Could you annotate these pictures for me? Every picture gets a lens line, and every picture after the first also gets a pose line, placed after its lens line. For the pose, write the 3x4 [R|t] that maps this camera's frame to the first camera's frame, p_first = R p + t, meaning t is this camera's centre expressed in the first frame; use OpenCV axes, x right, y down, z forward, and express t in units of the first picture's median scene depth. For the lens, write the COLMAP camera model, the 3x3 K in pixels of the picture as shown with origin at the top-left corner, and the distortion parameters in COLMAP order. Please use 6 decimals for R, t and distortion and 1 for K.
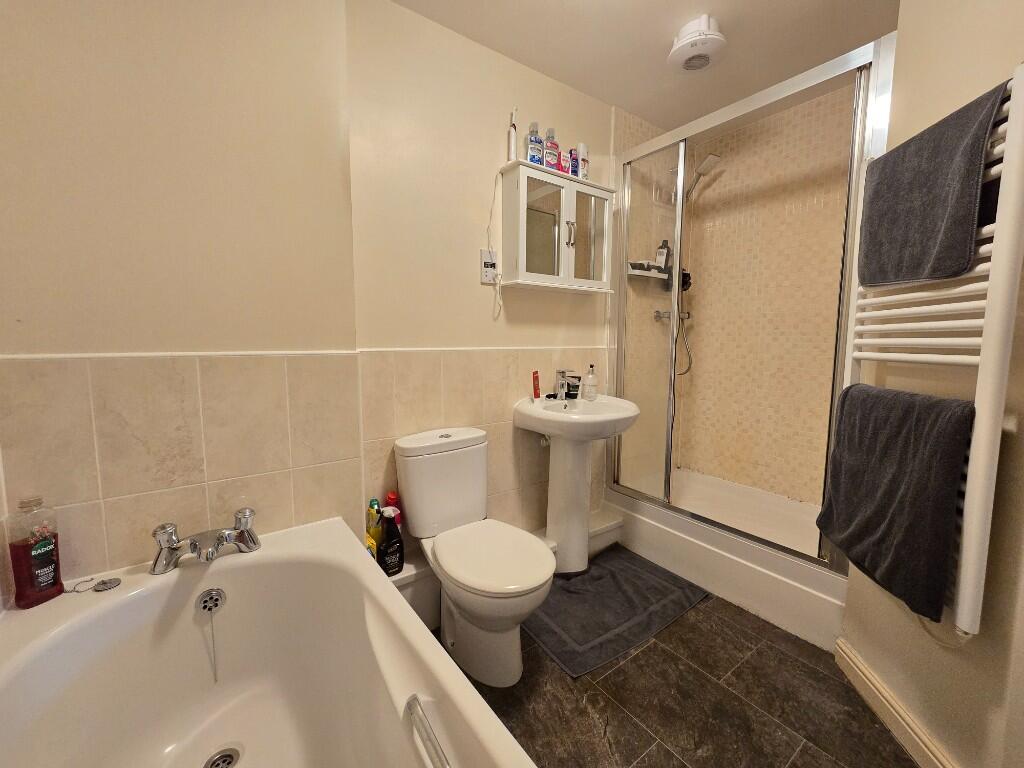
lens RADIAL K [[418.7, 0, 519.5], [0, 418.7, 376.4], [0, 0, 1]] dist [-0.001187, 0.000080]
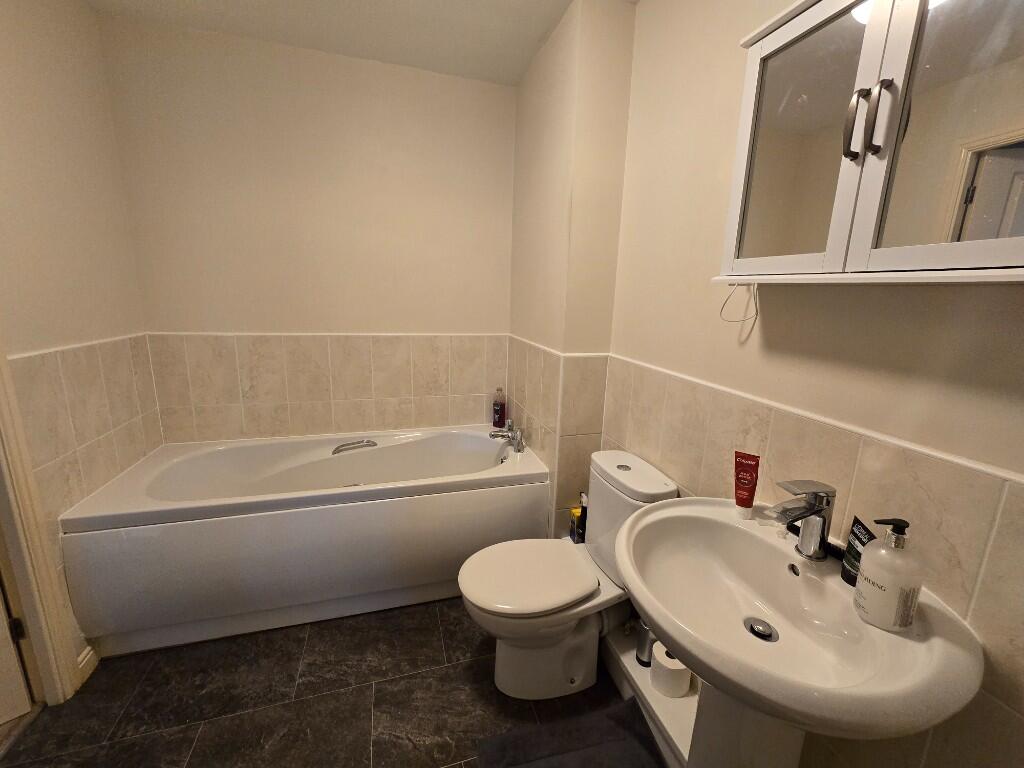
lens RADIAL K [[418.7, 0, 520.4], [0, 418.7, 385.9], [0, 0, 1]] dist [-0.001187, 0.000080]
pose [[-0.321921, 0.195159, -0.926434, 0.821957], [-0.129742, 0.960199, 0.247354, -0.257268], [0.937835, 0.199826, -0.283788, 1.249201]]
